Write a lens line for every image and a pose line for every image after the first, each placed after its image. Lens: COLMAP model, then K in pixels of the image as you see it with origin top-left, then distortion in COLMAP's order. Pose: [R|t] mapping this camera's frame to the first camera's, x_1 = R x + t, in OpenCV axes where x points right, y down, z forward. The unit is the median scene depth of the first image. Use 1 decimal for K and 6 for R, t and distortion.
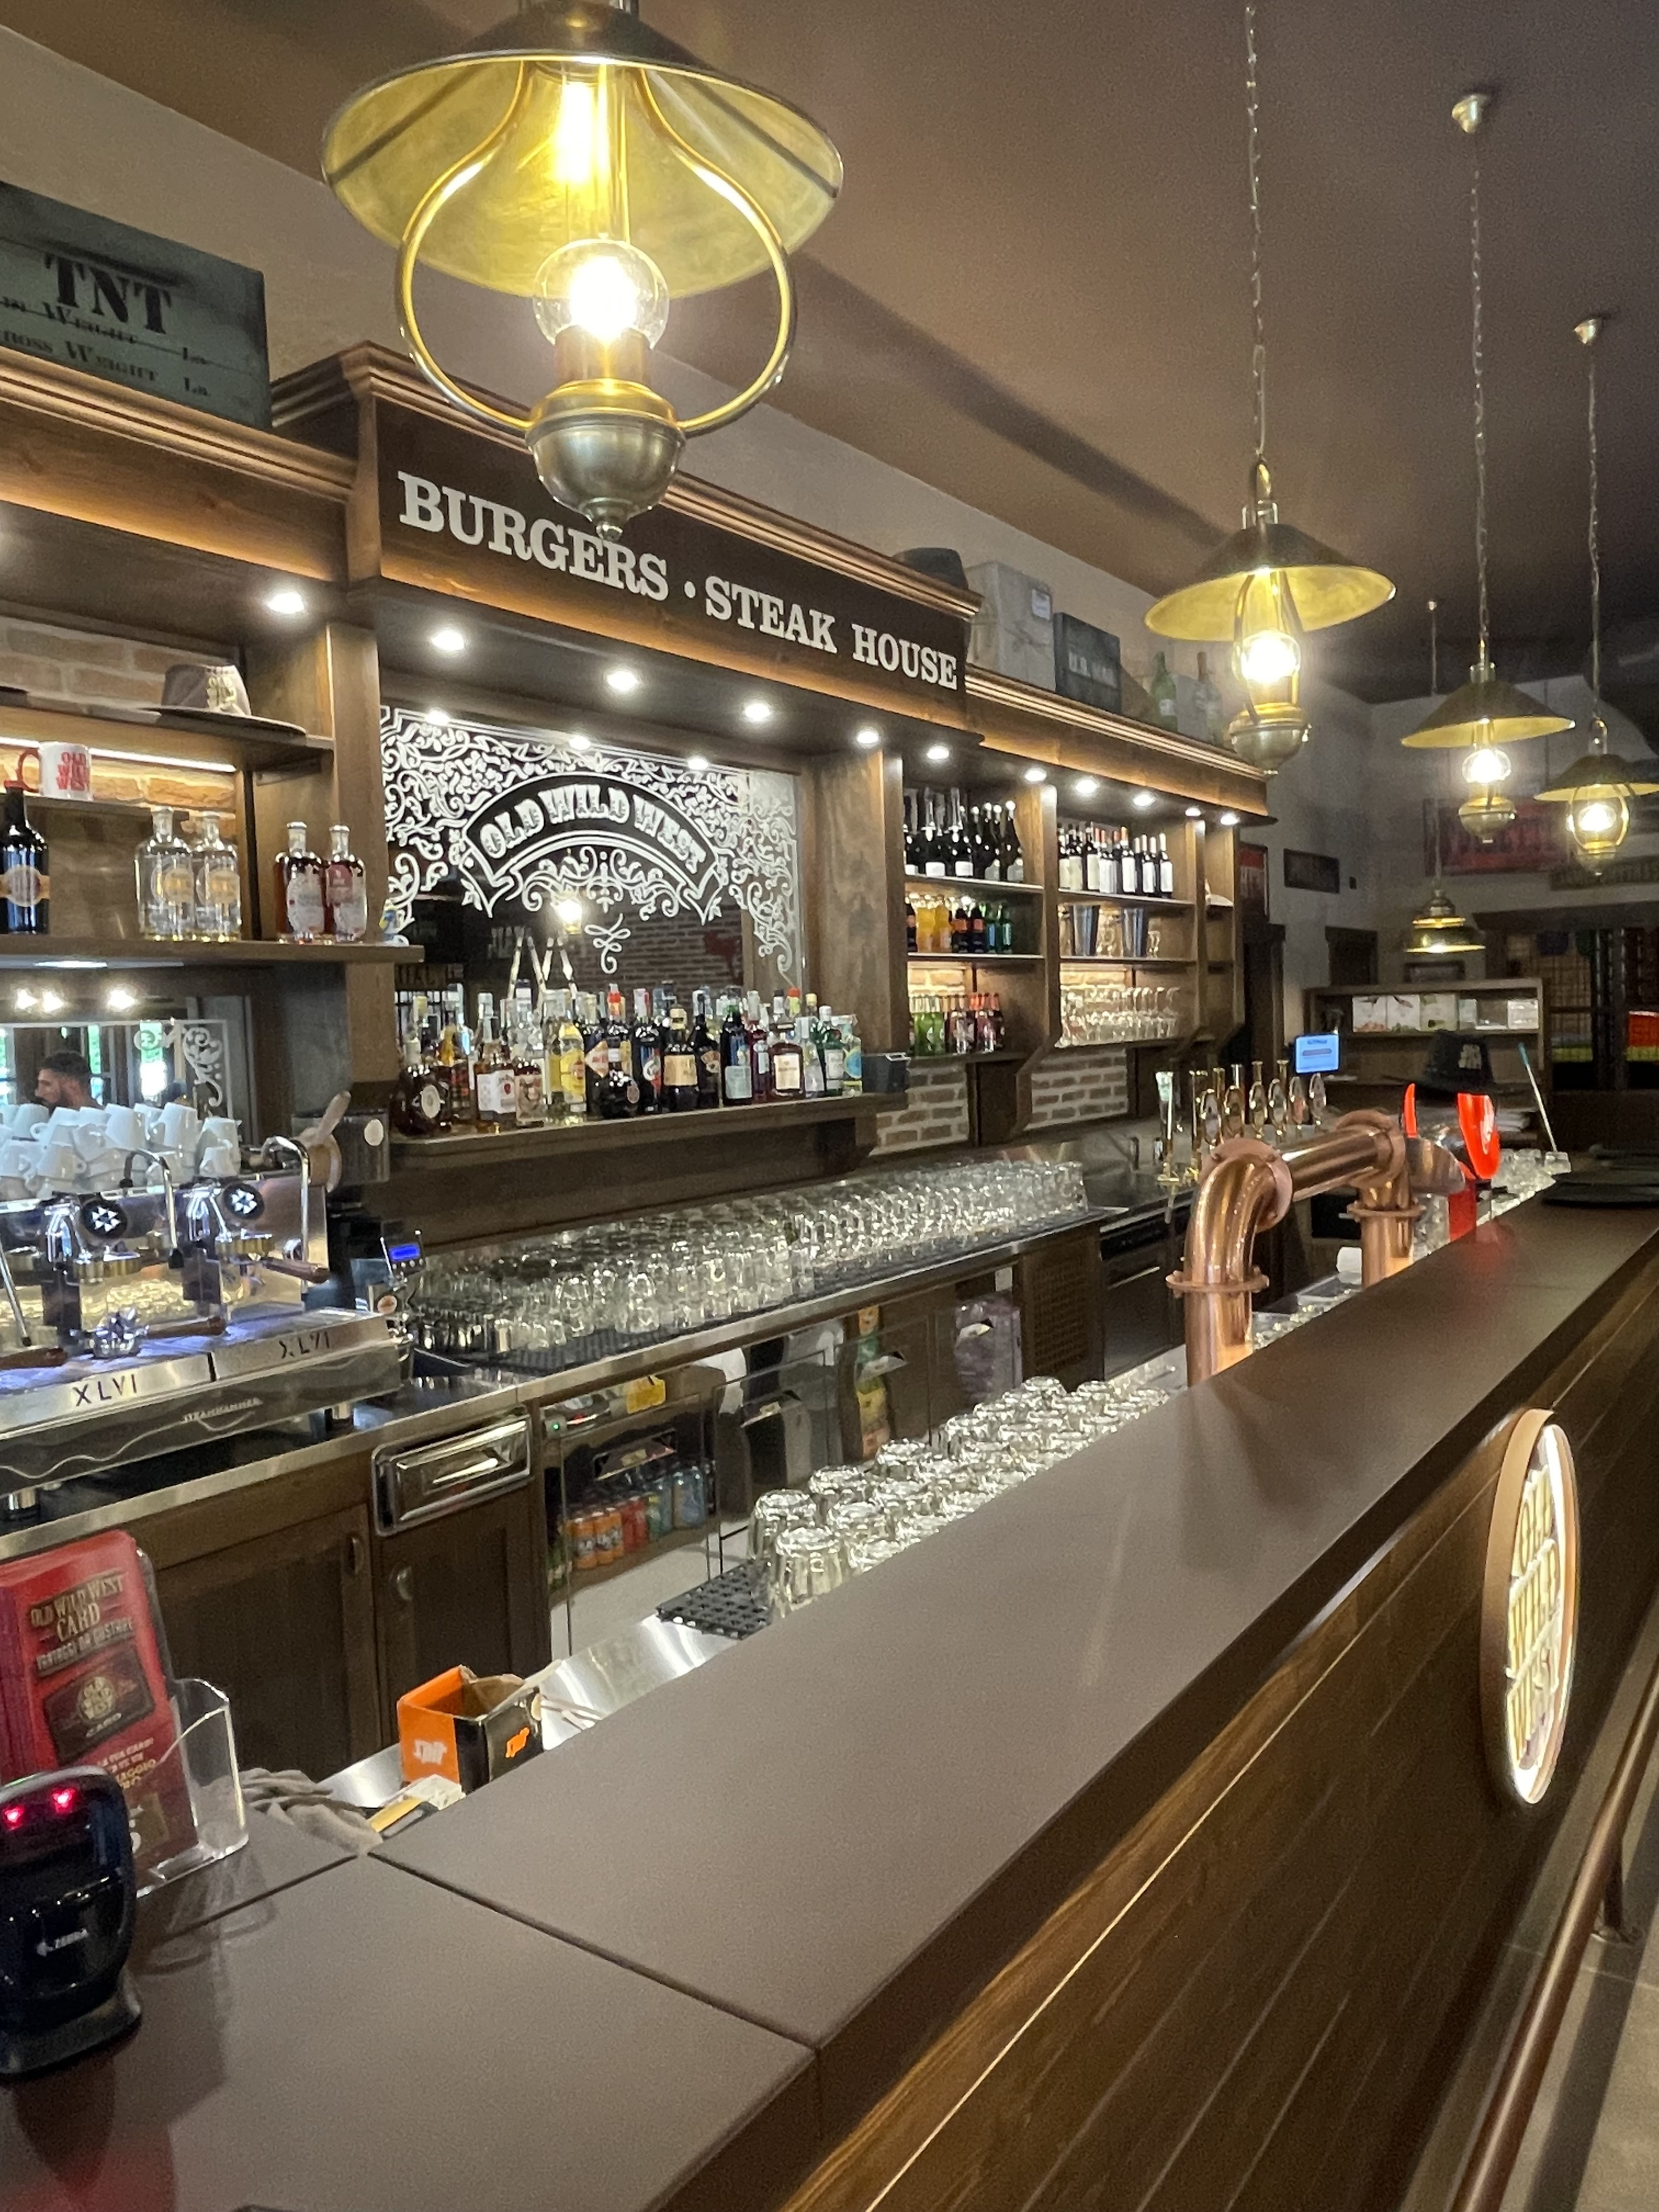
lens RADIAL K [[1547.4, 0, 829.5], [0, 1547.4, 1106.0], [0, 0, 1]] dist [-0.007252, 0.001845]
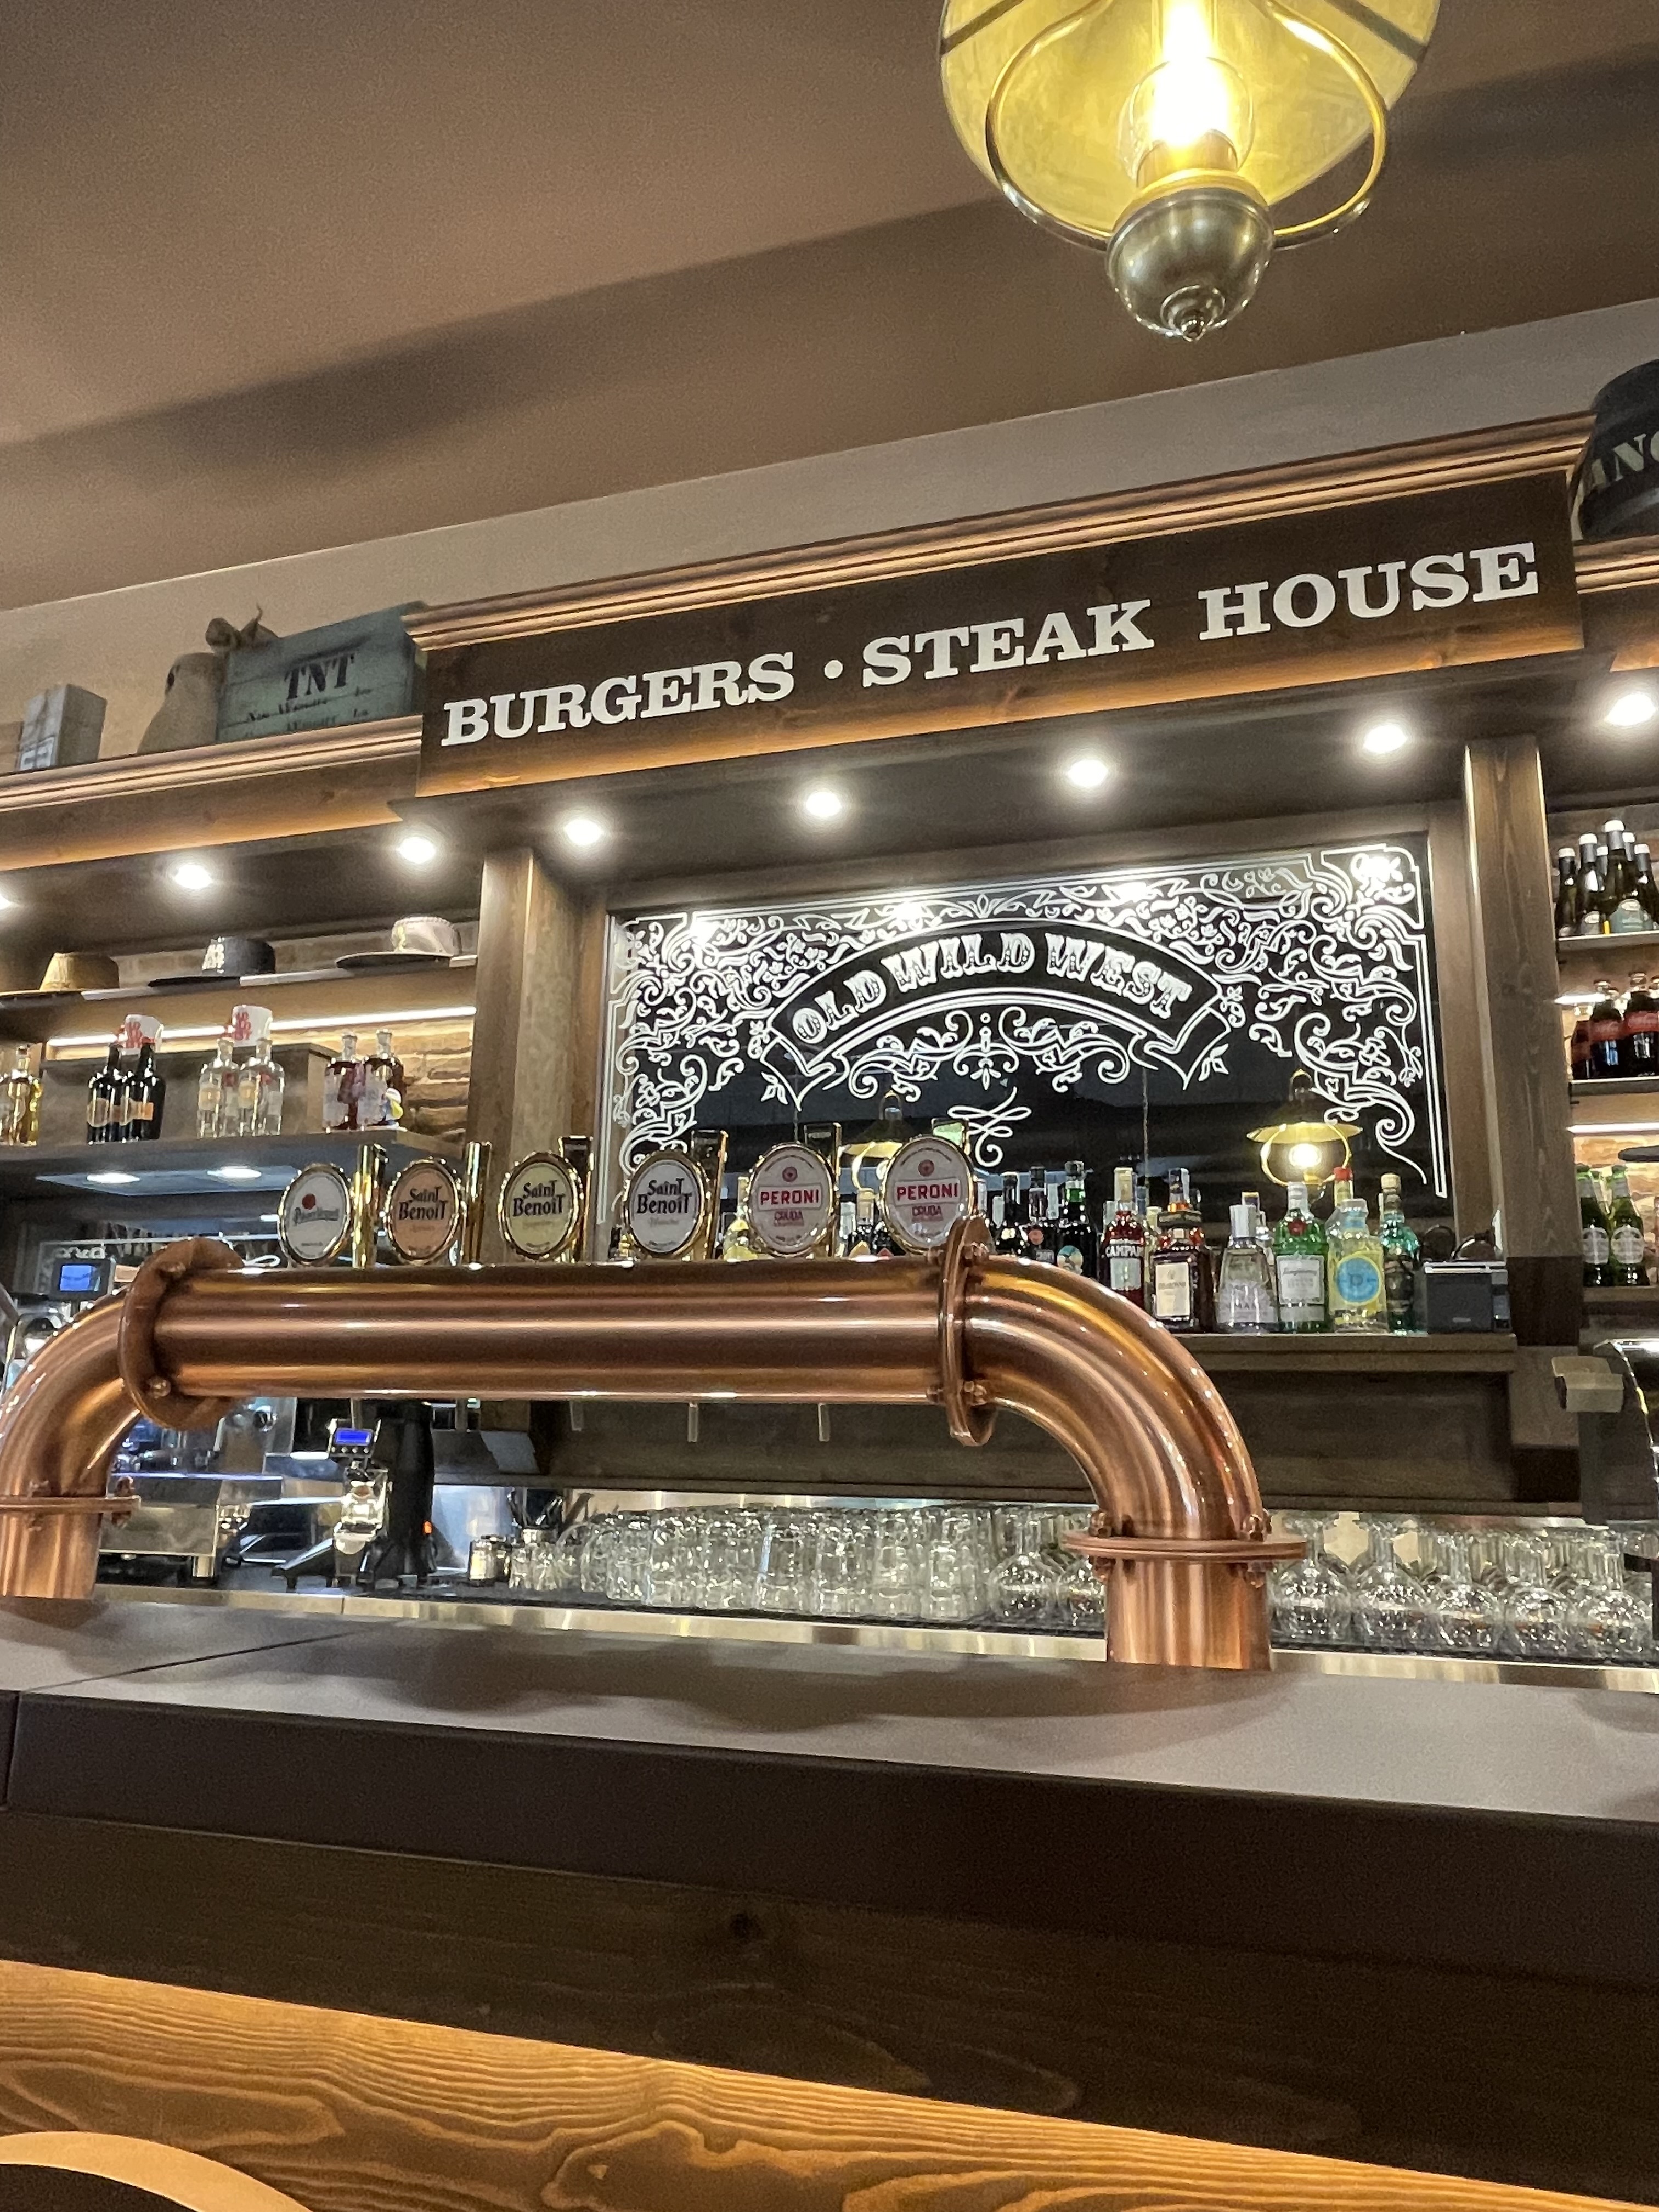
lens RADIAL K [[1547.4, 0, 829.5], [0, 1547.4, 1106.0], [0, 0, 1]] dist [-0.007252, 0.001845]
pose [[0.288402, -0.166368, -0.942945, 0.596910], [-0.083981, 0.976599, -0.197992, 0.045504], [0.953820, 0.136291, 0.267681, 0.768933]]
